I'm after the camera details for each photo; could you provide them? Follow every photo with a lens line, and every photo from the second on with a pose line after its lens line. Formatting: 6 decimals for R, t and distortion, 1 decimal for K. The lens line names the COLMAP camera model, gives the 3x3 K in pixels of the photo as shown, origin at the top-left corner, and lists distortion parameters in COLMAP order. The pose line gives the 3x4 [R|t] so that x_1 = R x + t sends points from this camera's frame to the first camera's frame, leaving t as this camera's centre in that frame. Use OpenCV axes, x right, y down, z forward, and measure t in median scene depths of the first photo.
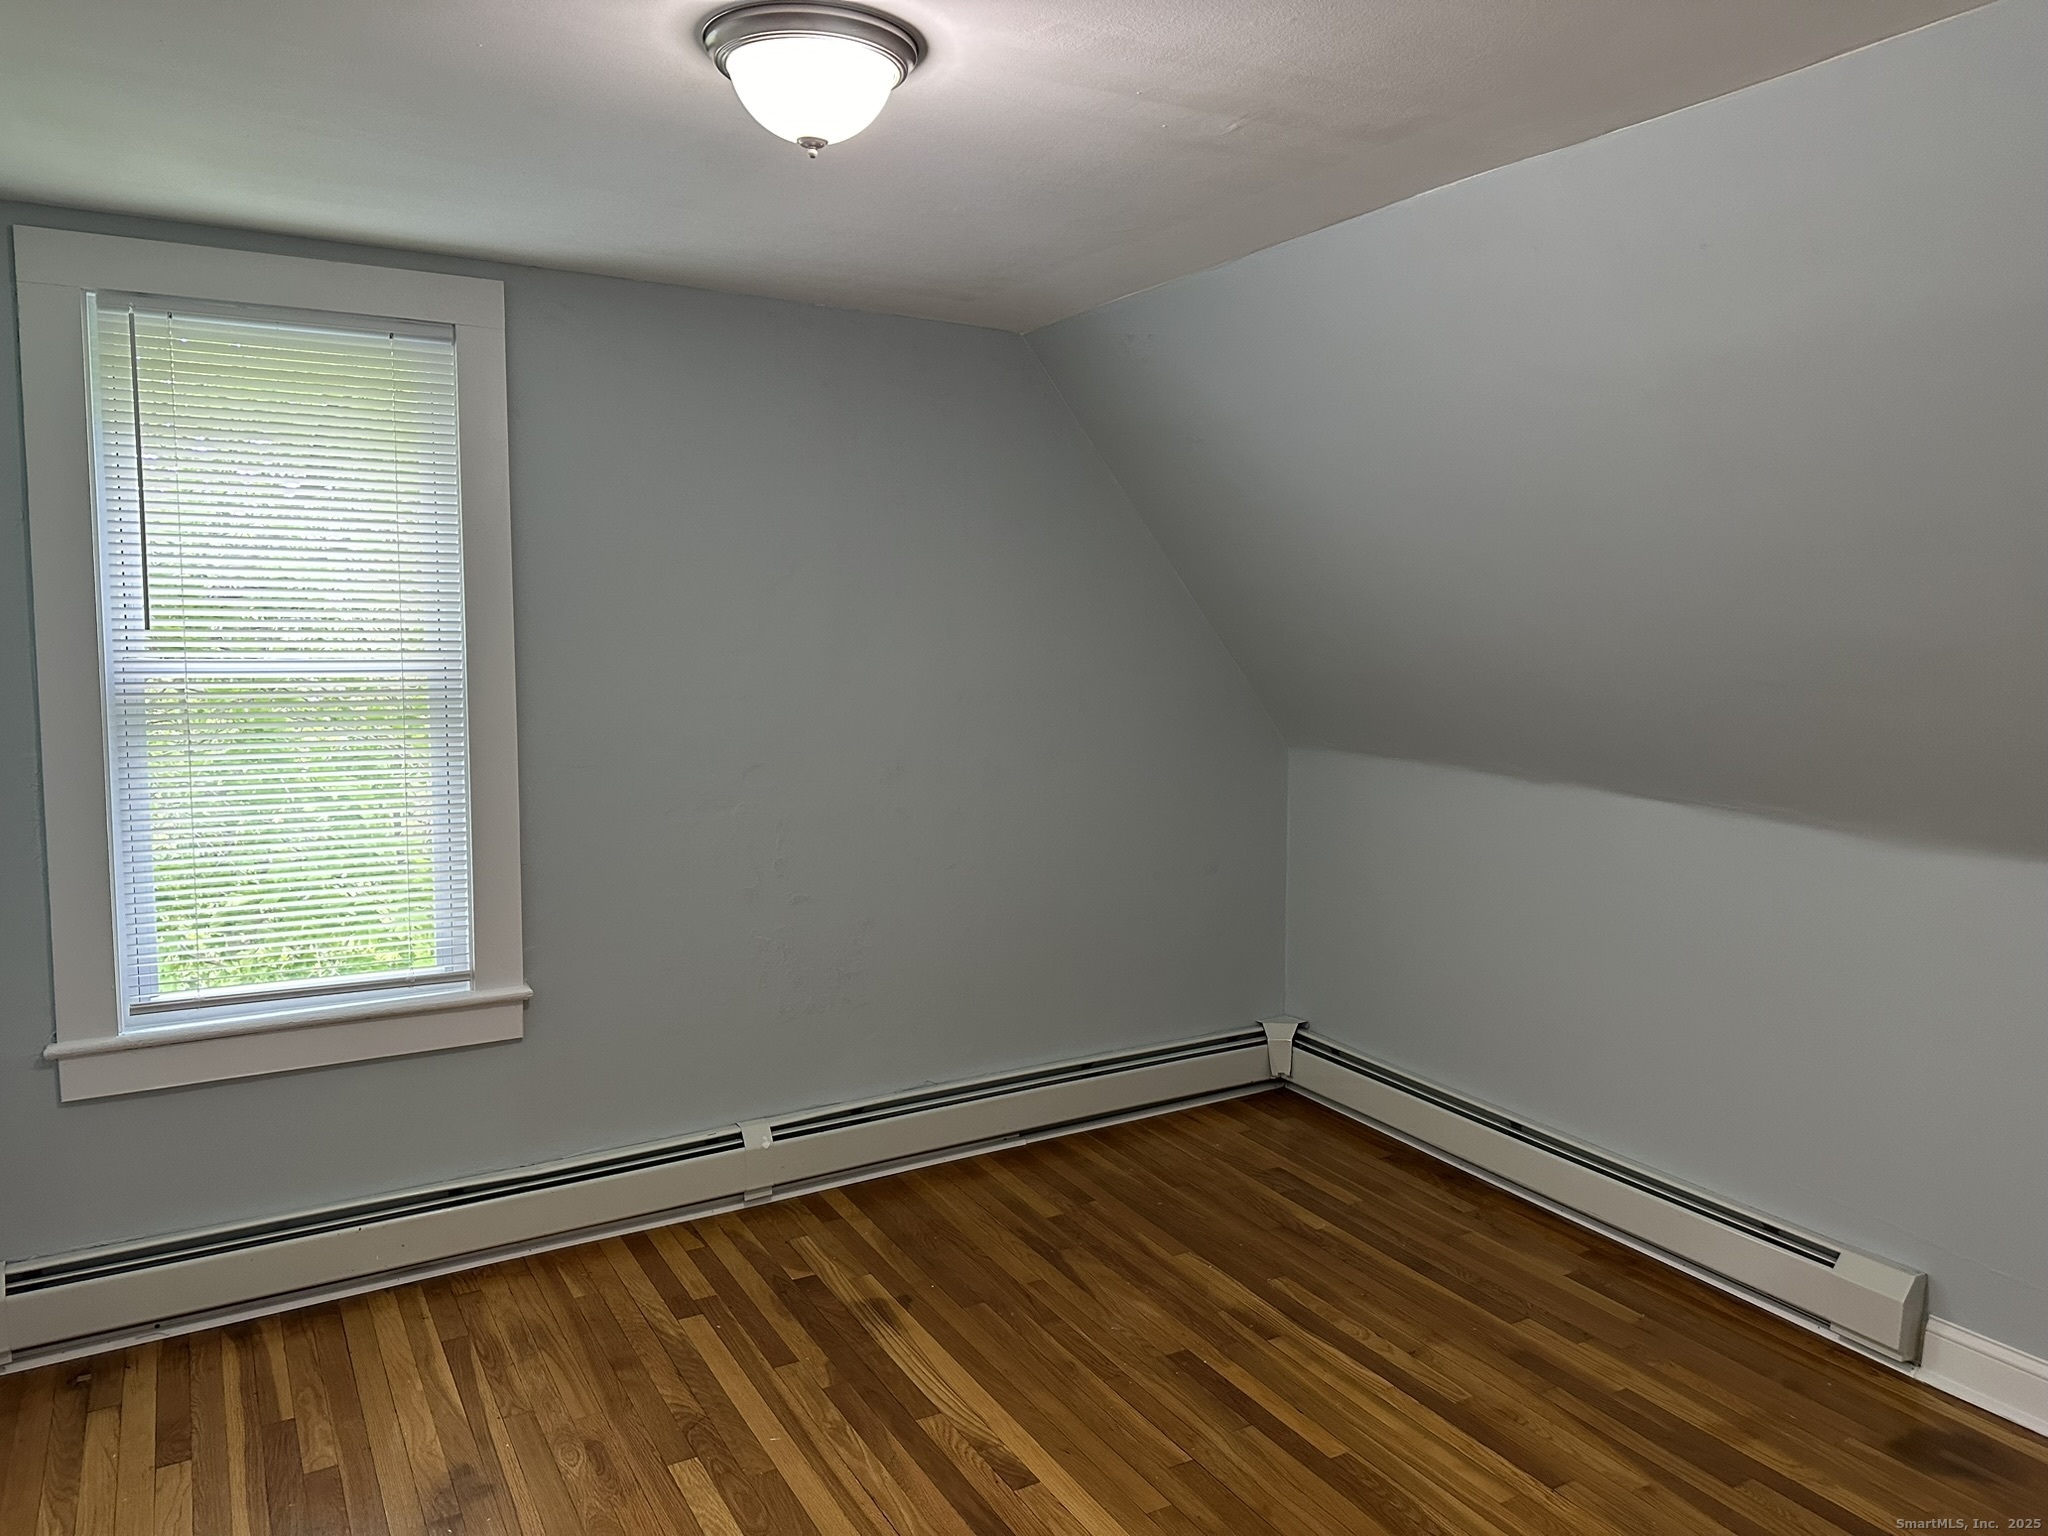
lens RADIAL K [[1425.4, 0, 1022.0], [0, 1425.4, 773.9], [0, 0, 1]] dist [0.061478, -0.070012]
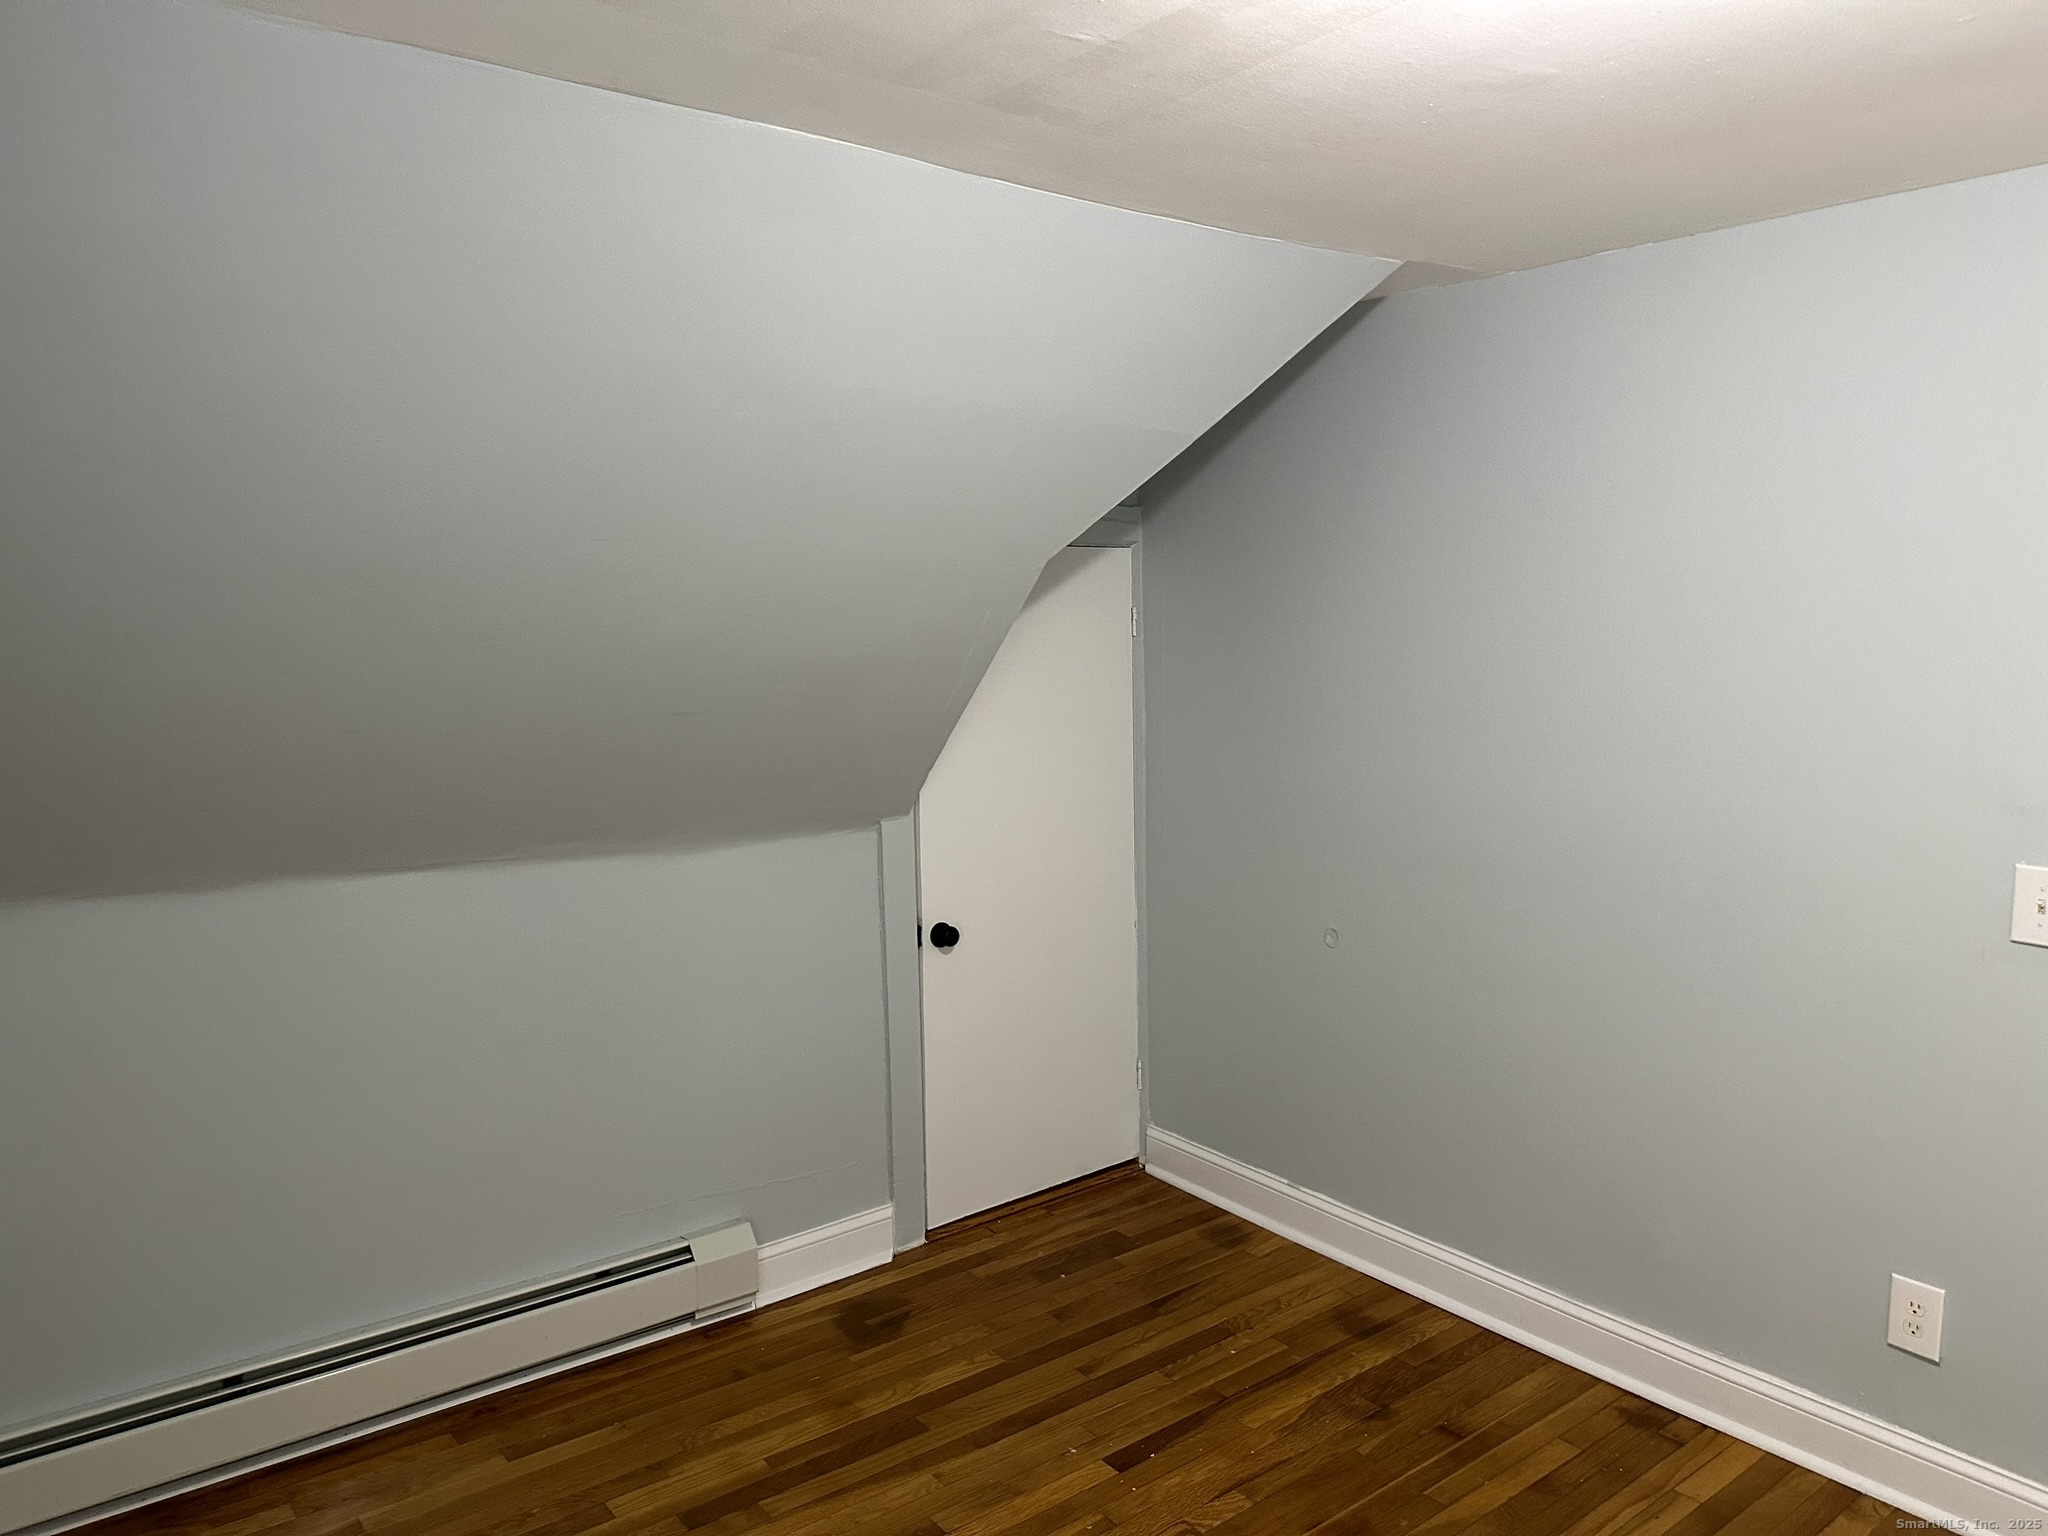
lens RADIAL K [[1425.4, 0, 1018.8], [0, 1425.4, 764.5], [0, 0, 1]] dist [0.061478, -0.070012]
pose [[-0.112912, -0.105267, 0.988013, -0.461103], [0.134950, 0.983533, 0.120212, -0.106463], [-0.984398, 0.146906, -0.096847, 0.820084]]
